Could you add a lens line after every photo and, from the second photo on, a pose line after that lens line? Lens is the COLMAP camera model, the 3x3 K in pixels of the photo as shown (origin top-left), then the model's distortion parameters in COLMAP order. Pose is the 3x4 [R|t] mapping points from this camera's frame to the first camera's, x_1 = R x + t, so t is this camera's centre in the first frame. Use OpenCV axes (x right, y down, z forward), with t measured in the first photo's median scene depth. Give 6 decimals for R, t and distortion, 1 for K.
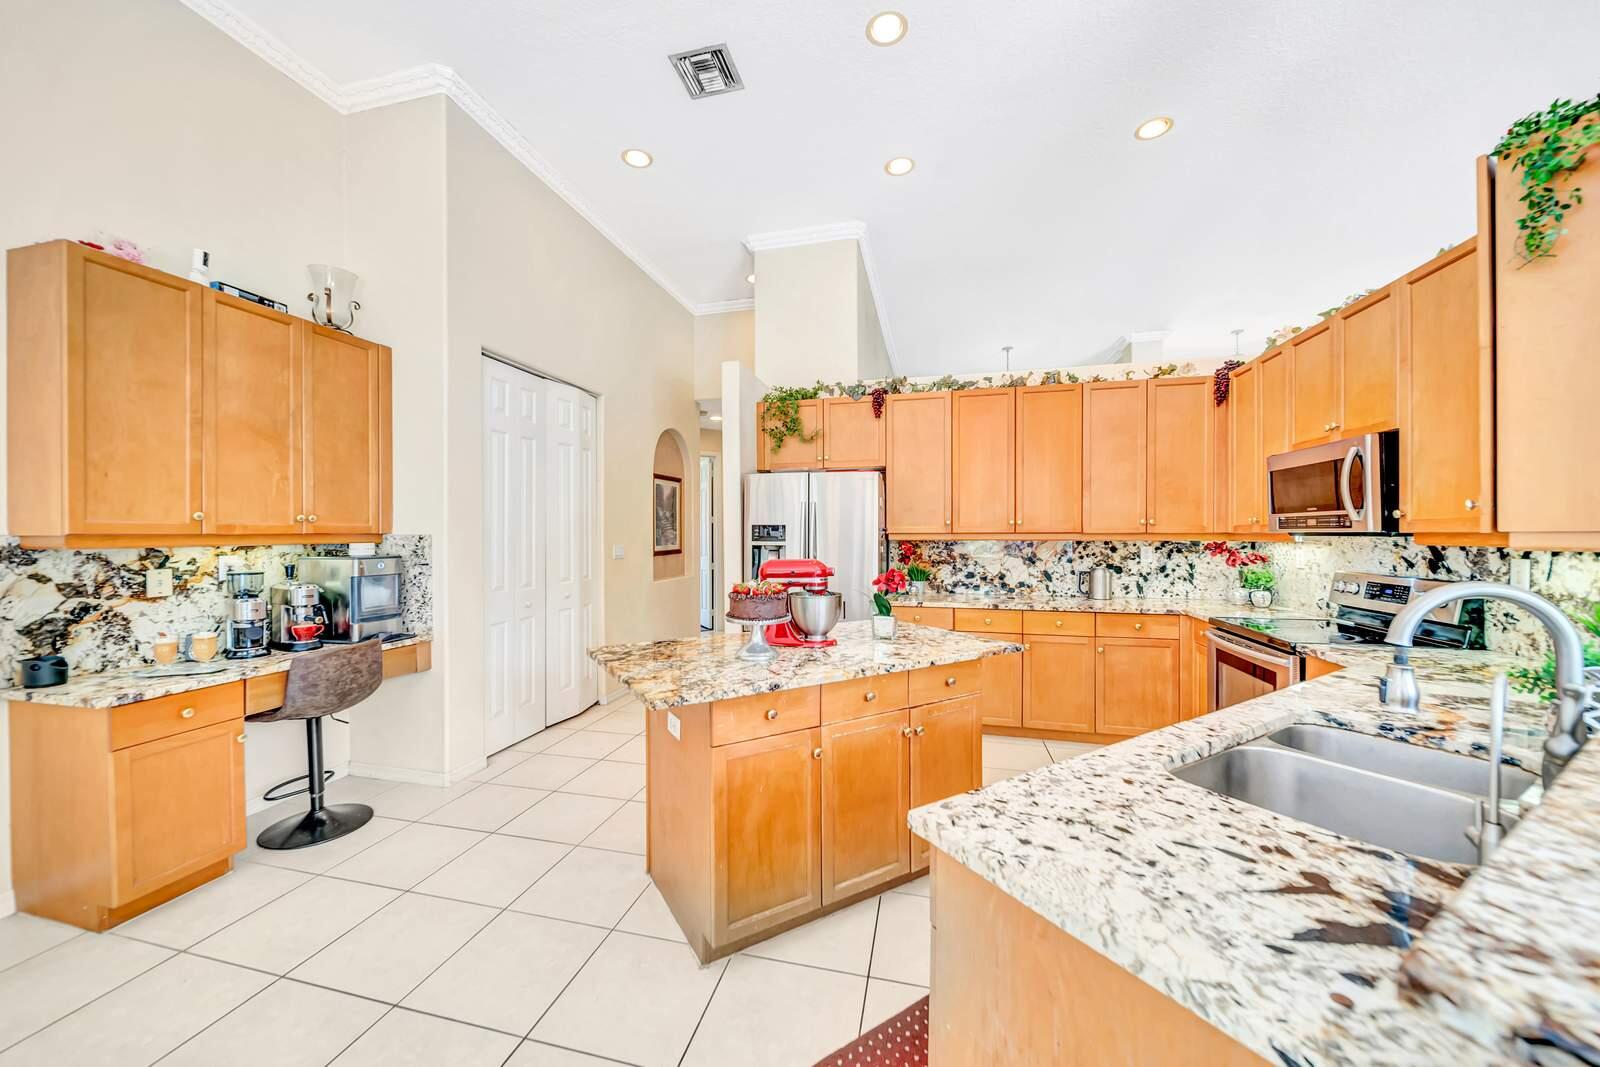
lens RADIAL K [[566.5, 0, 804.5], [0, 566.5, 537.0], [0, 0, 1]] dist [-0.002193, -0.001231]
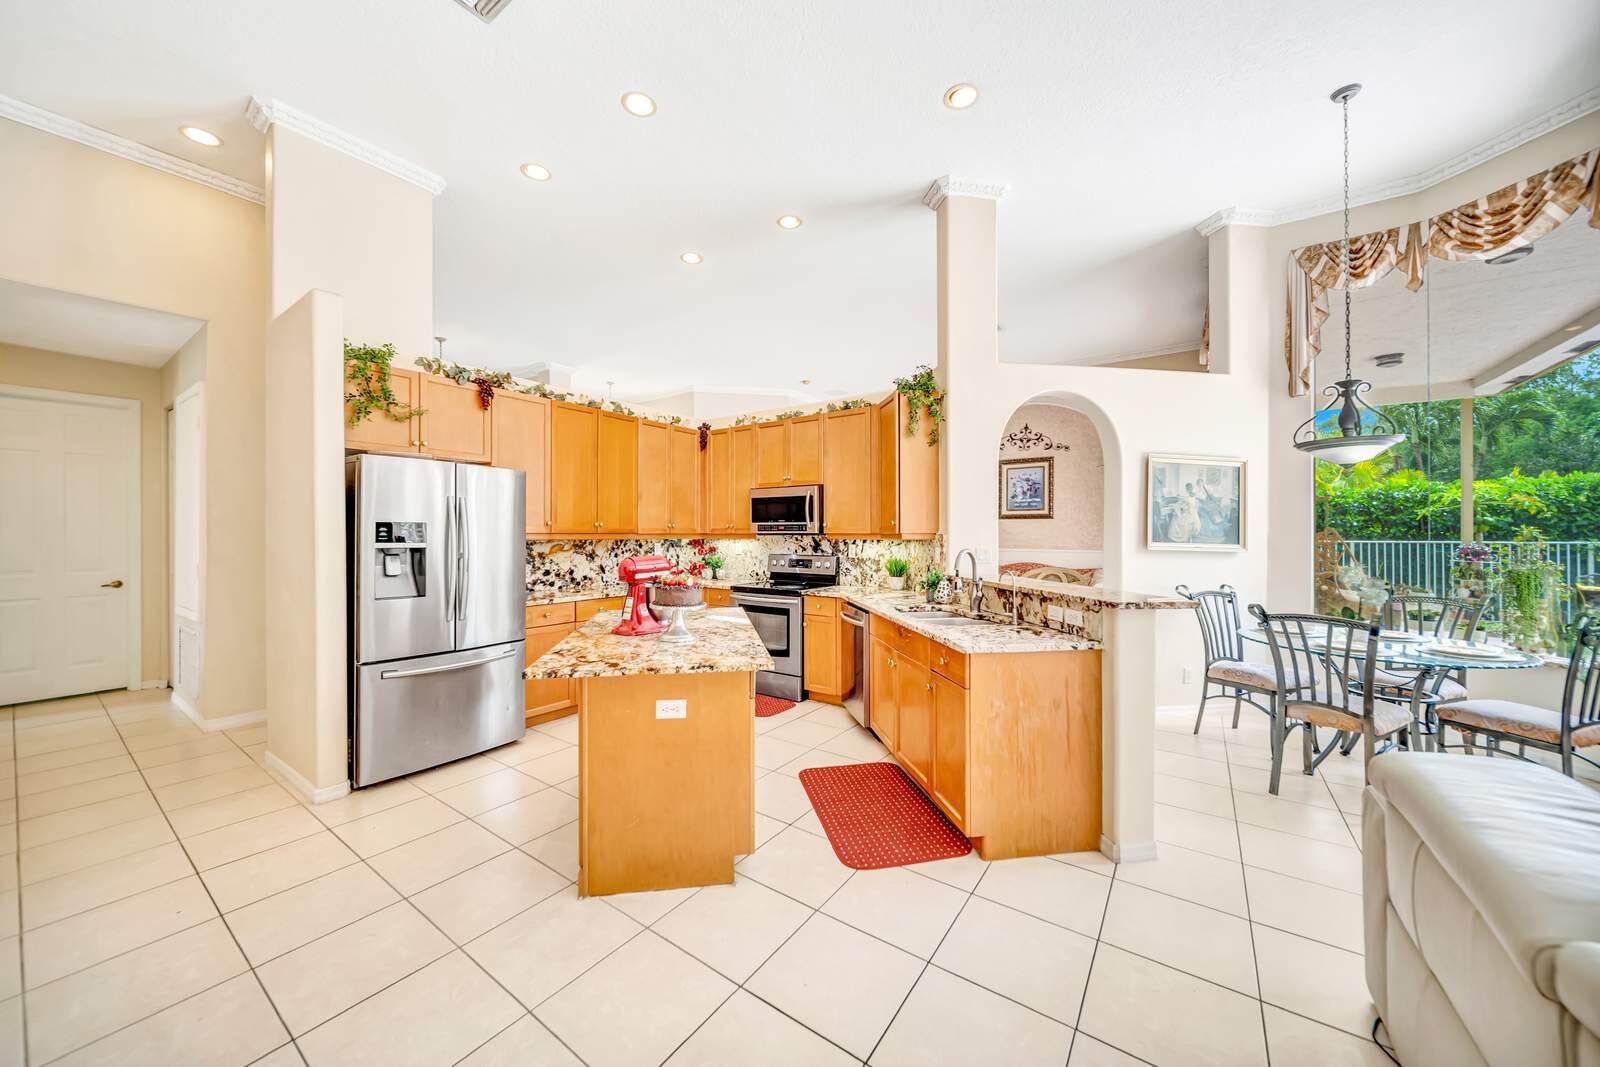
lens RADIAL K [[566.5, 0, 800.2], [0, 566.5, 529.8], [0, 0, 1]] dist [-0.002193, -0.001231]
pose [[0.359277, 0.007359, 0.933202, -0.553165], [0.004815, 0.999941, -0.009739, -0.000632], [-0.933219, 0.007992, 0.359220, 0.179204]]
